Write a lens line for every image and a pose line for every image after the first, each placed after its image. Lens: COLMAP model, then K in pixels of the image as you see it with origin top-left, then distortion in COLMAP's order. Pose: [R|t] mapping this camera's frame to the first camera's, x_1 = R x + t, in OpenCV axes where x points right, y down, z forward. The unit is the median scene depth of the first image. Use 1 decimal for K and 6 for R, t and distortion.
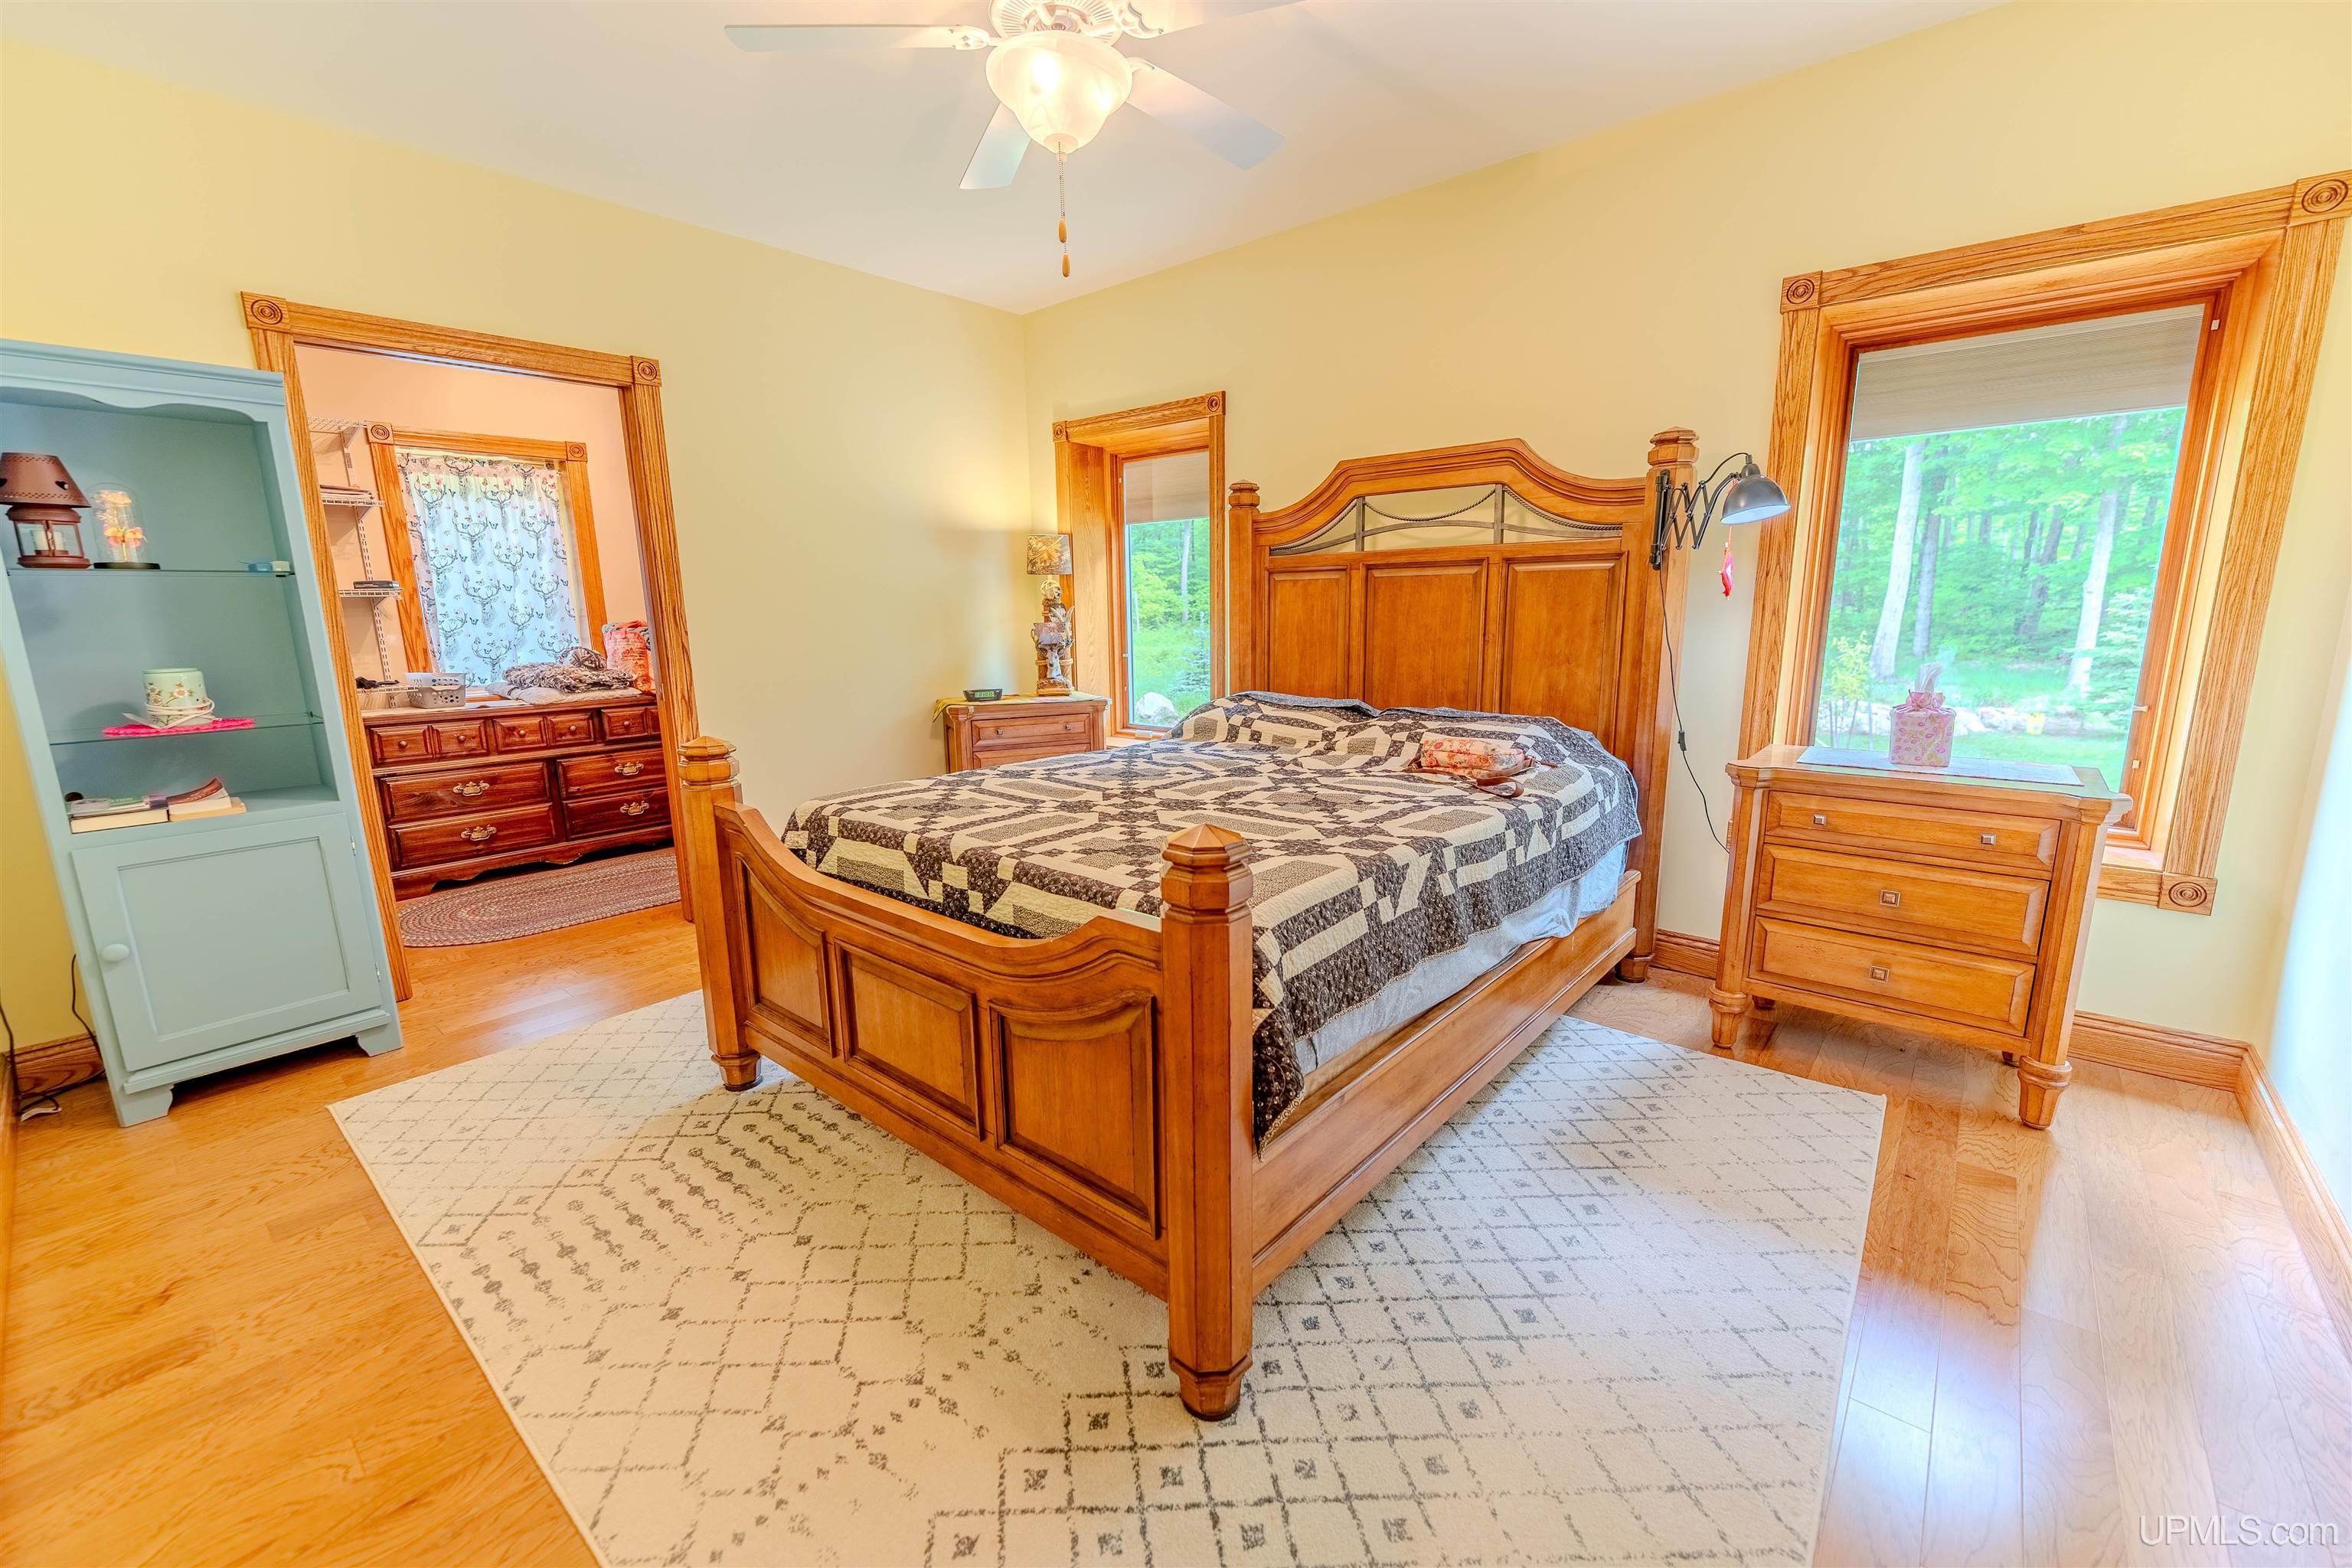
lens RADIAL K [[943.9, 0, 1175.8], [0, 943.9, 790.2], [0, 0, 1]] dist [-0.000998, -0.000448]
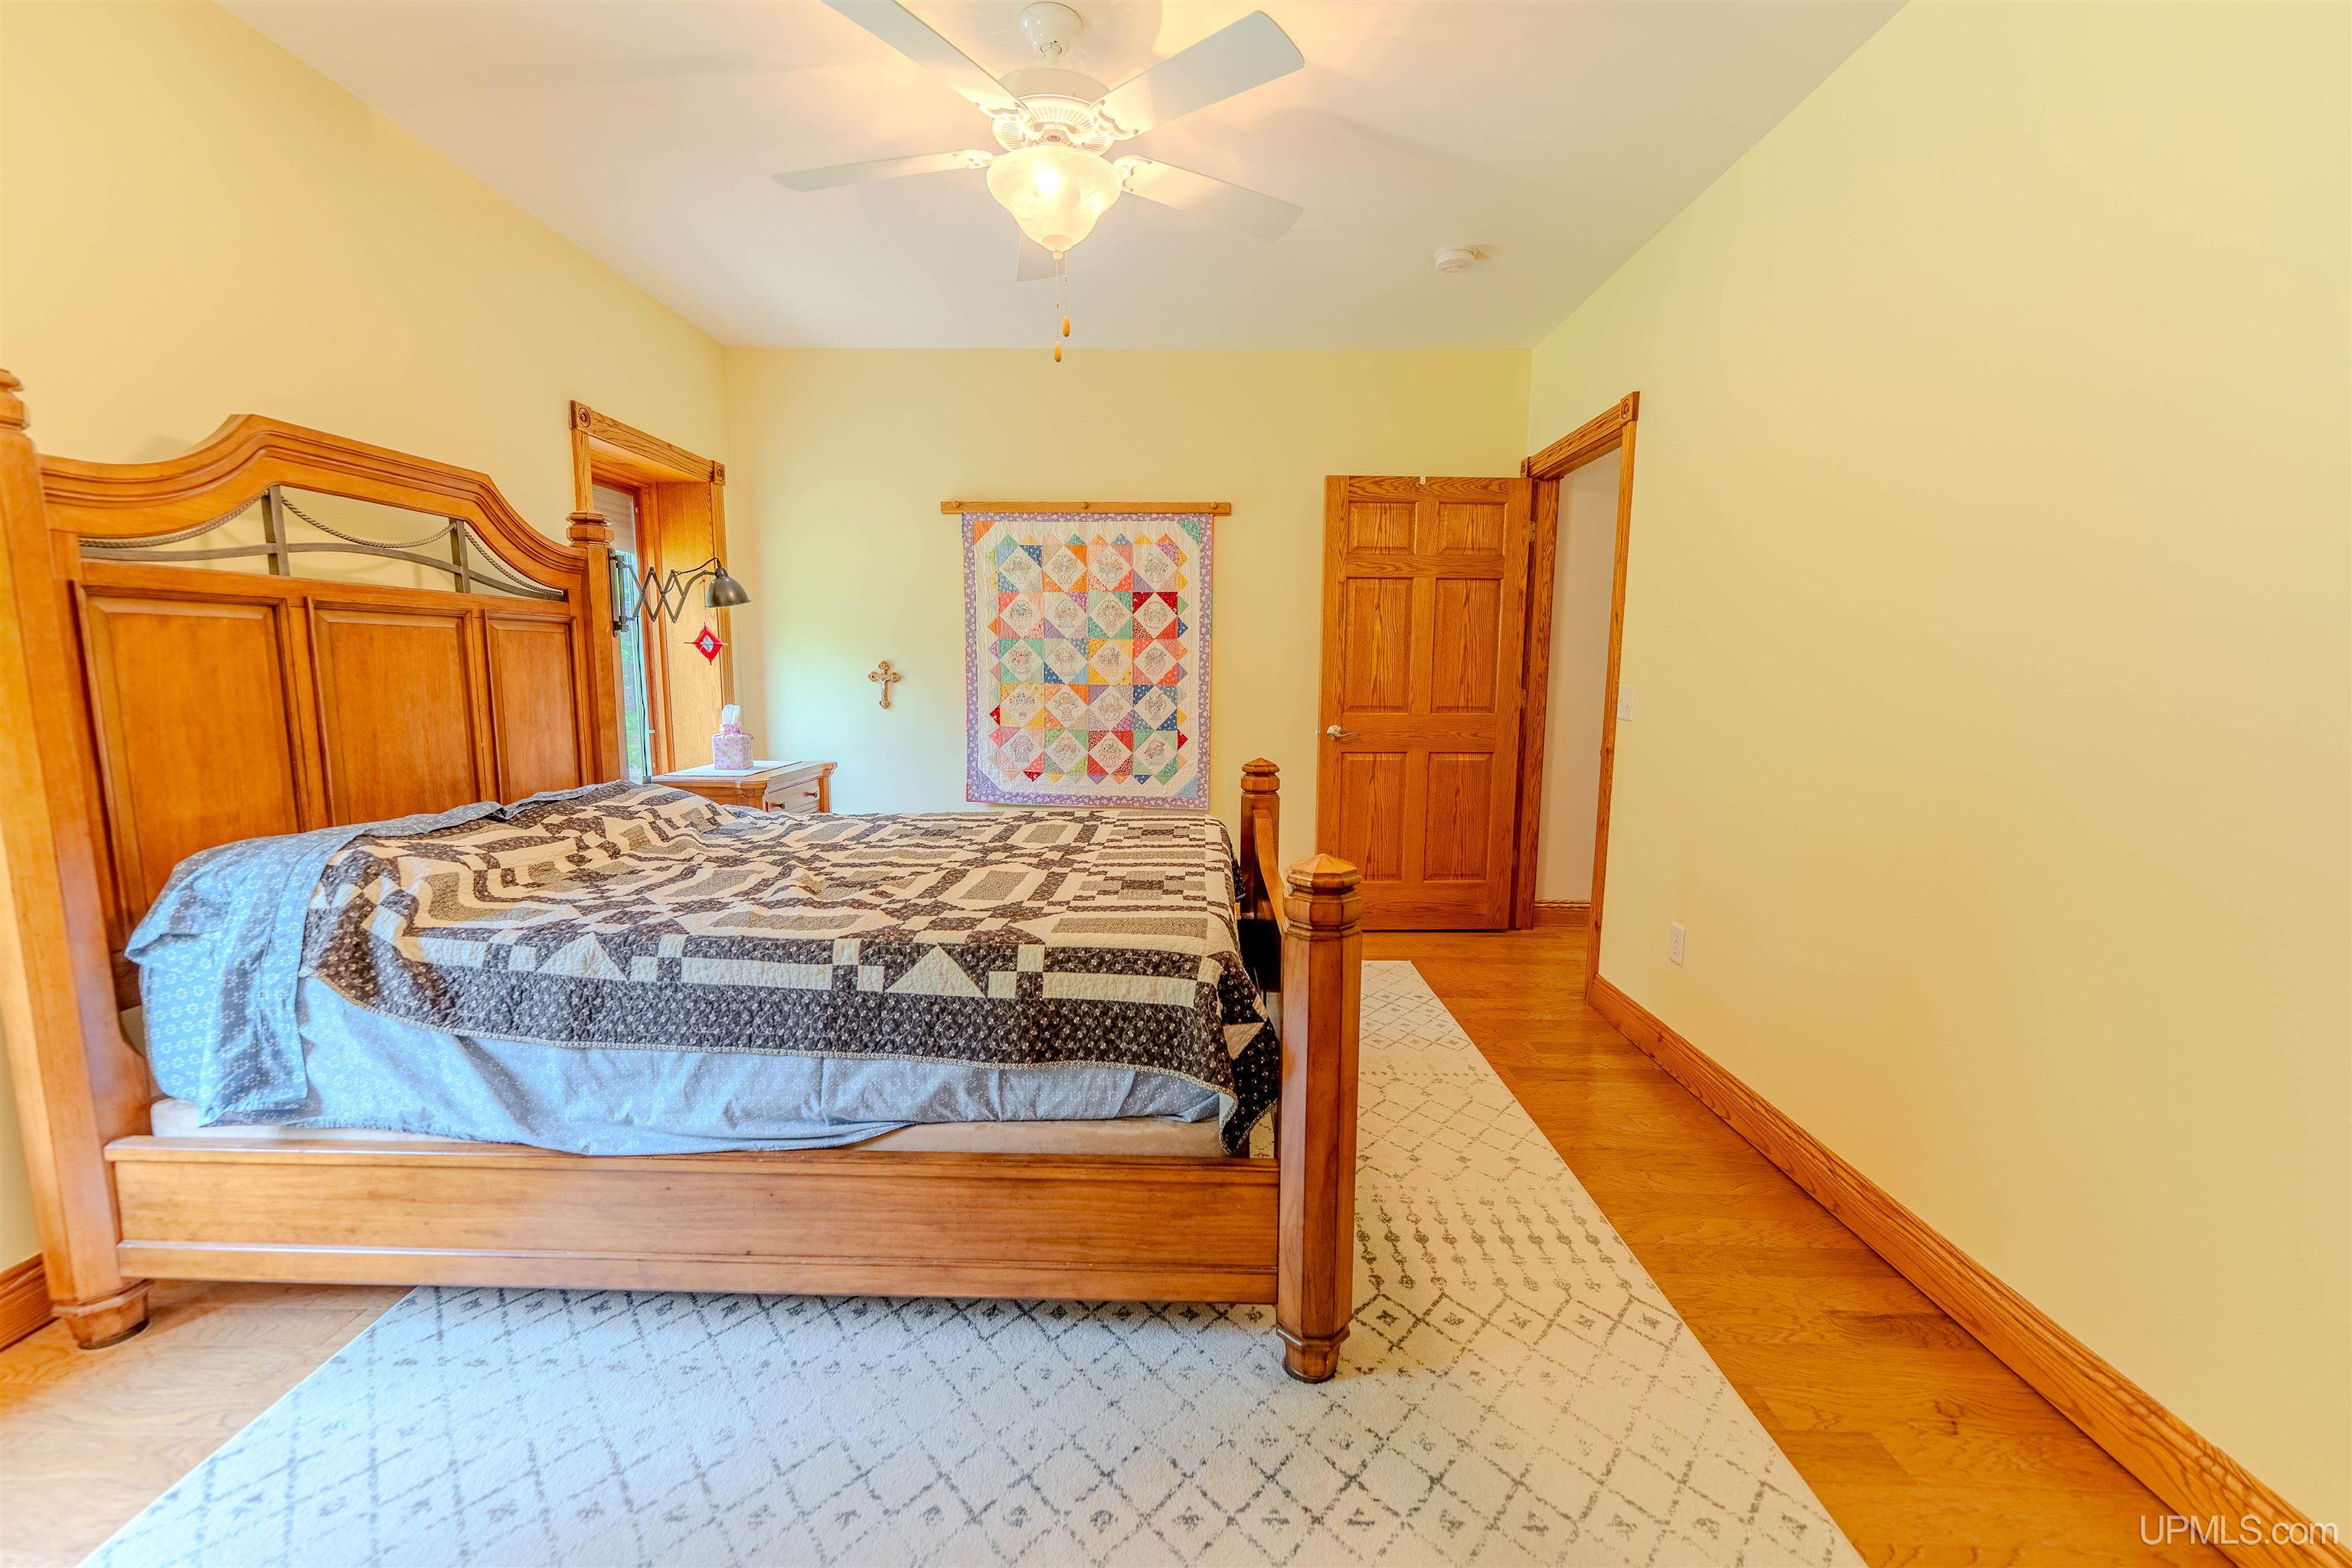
lens RADIAL K [[943.9, 0, 1175.8], [0, 943.9, 790.2], [0, 0, 1]] dist [-0.000998, -0.000448]
pose [[-0.632340, -0.091329, 0.769289, -1.247677], [0.150236, 0.959717, 0.237427, -0.364548], [-0.759984, 0.265709, -0.593147, 1.938930]]
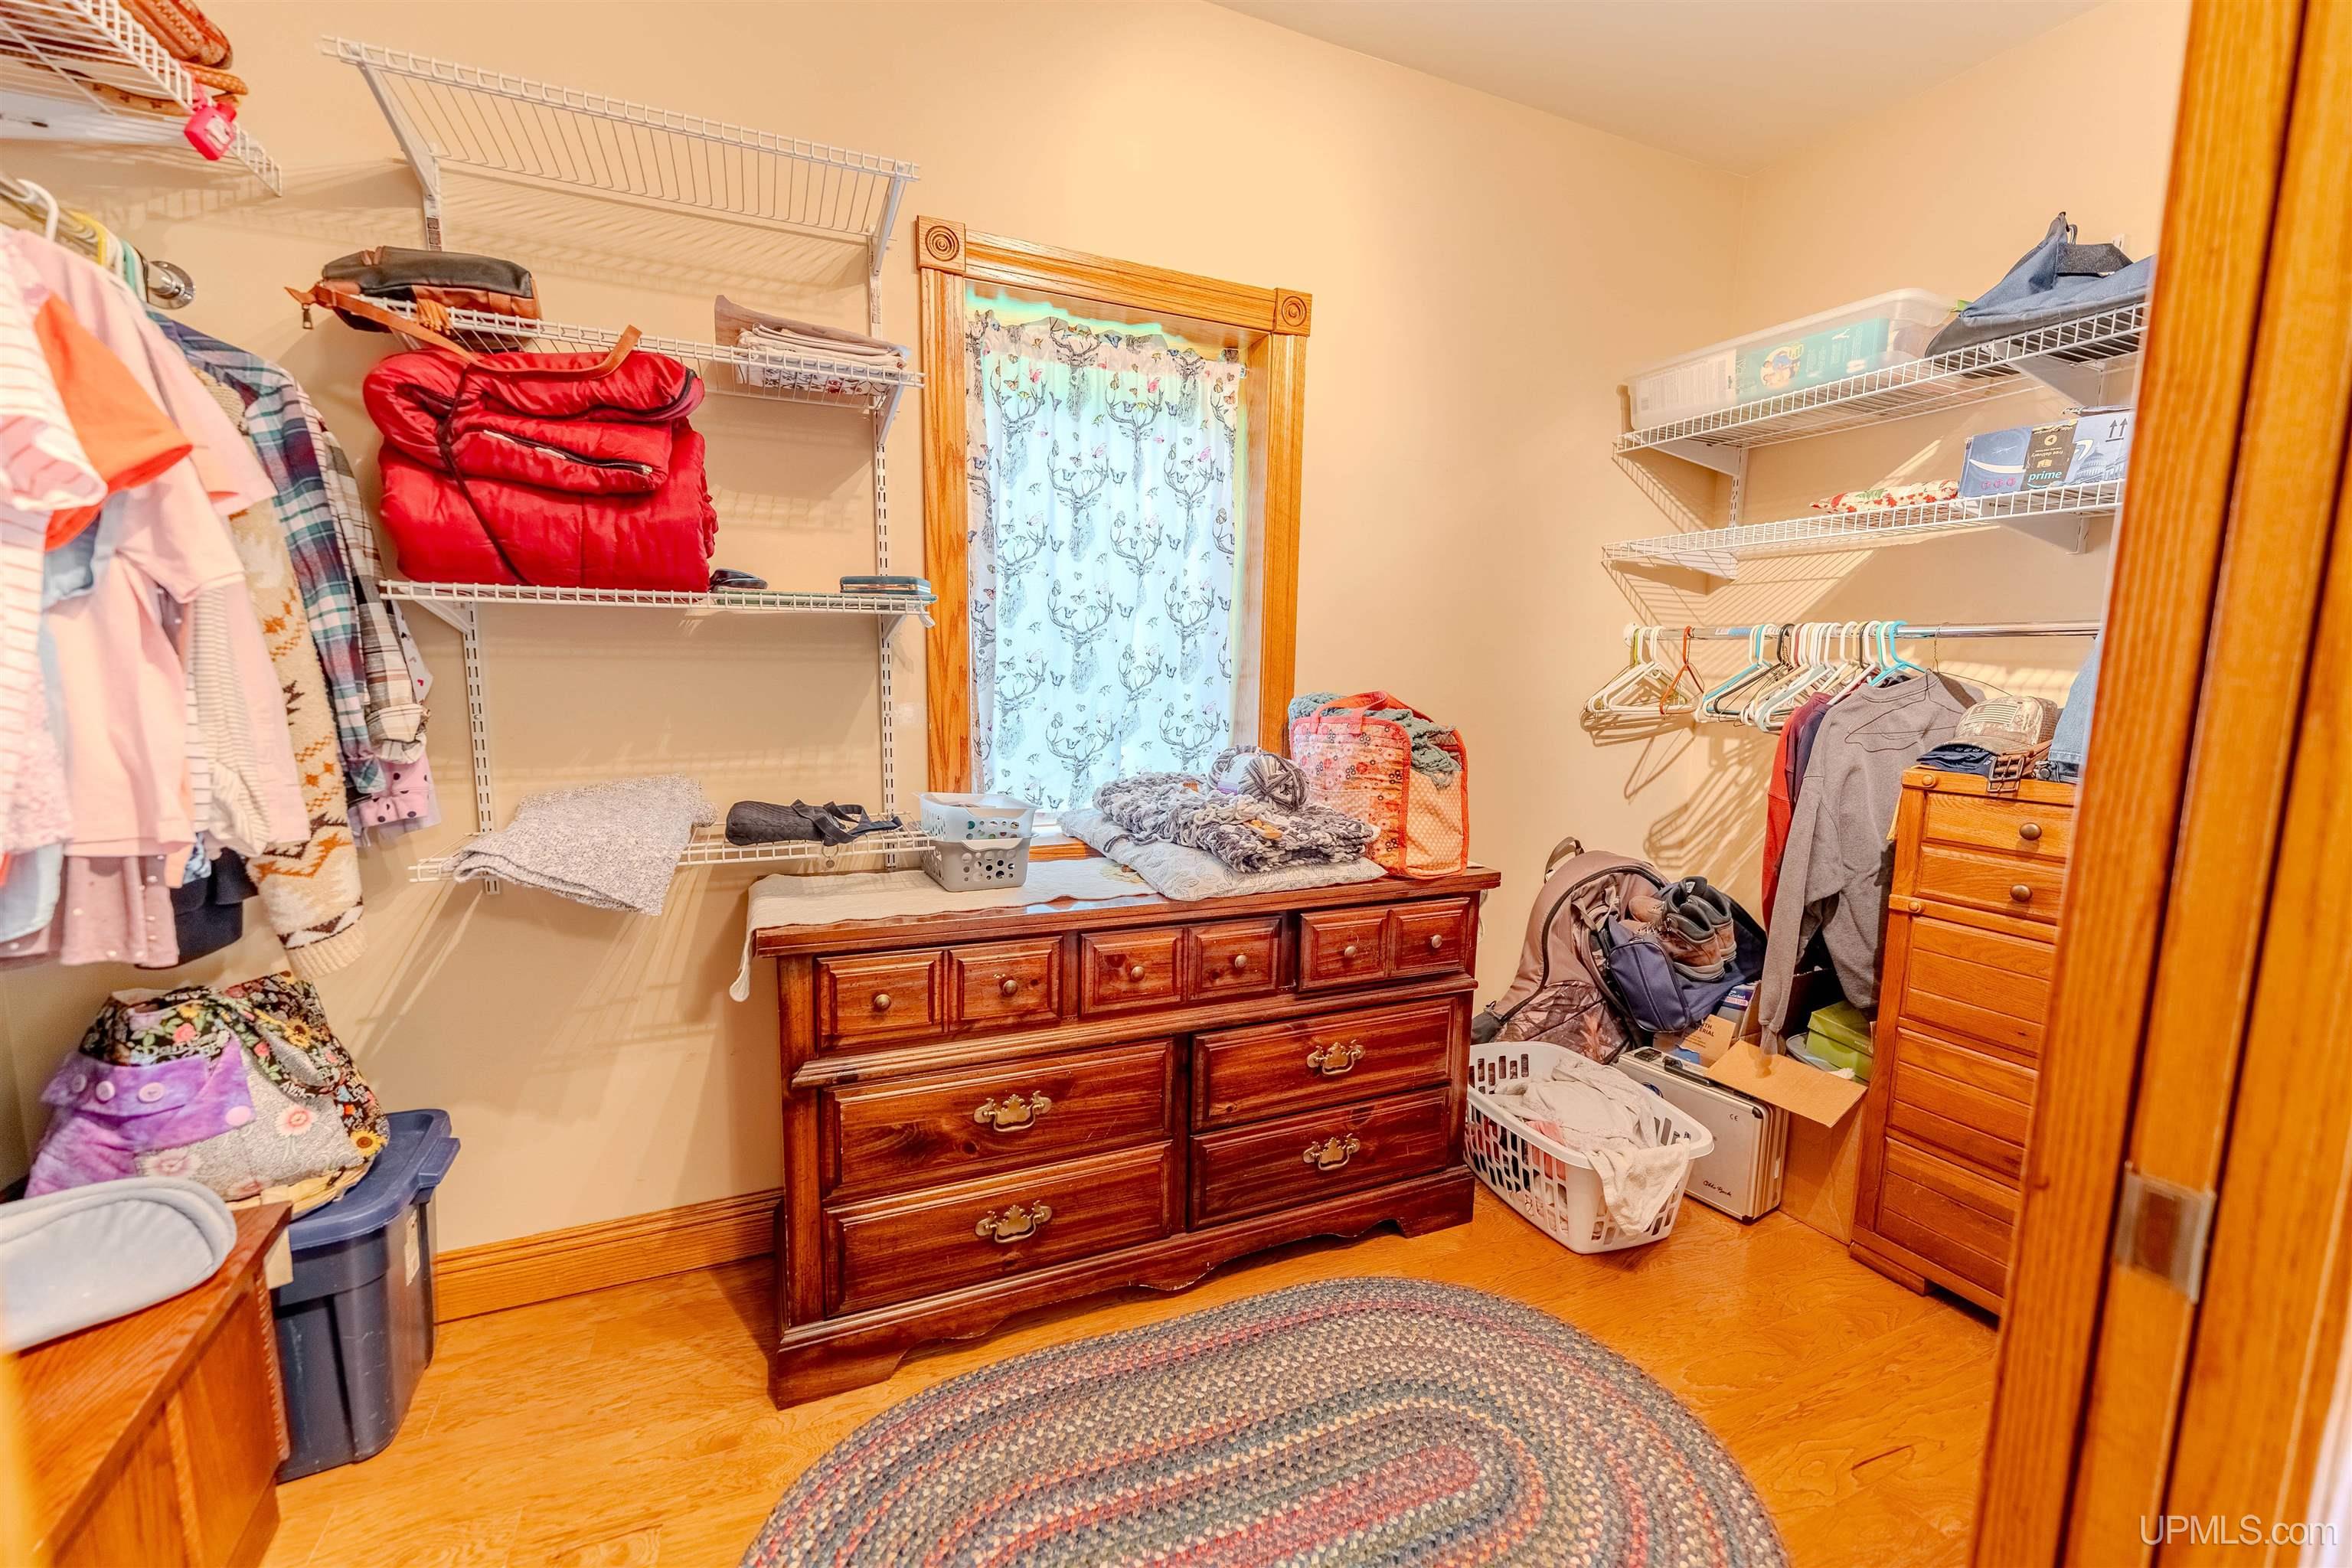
lens RADIAL K [[943.9, 0, 1175.8], [0, 943.9, 790.2], [0, 0, 1]] dist [-0.000998, -0.000448]
pose [[0.896088, 0.091155, -0.434416, -0.488481], [-0.118253, 0.992342, -0.035698, -0.116184], [0.427835, 0.083360, 0.900005, 0.615889]]
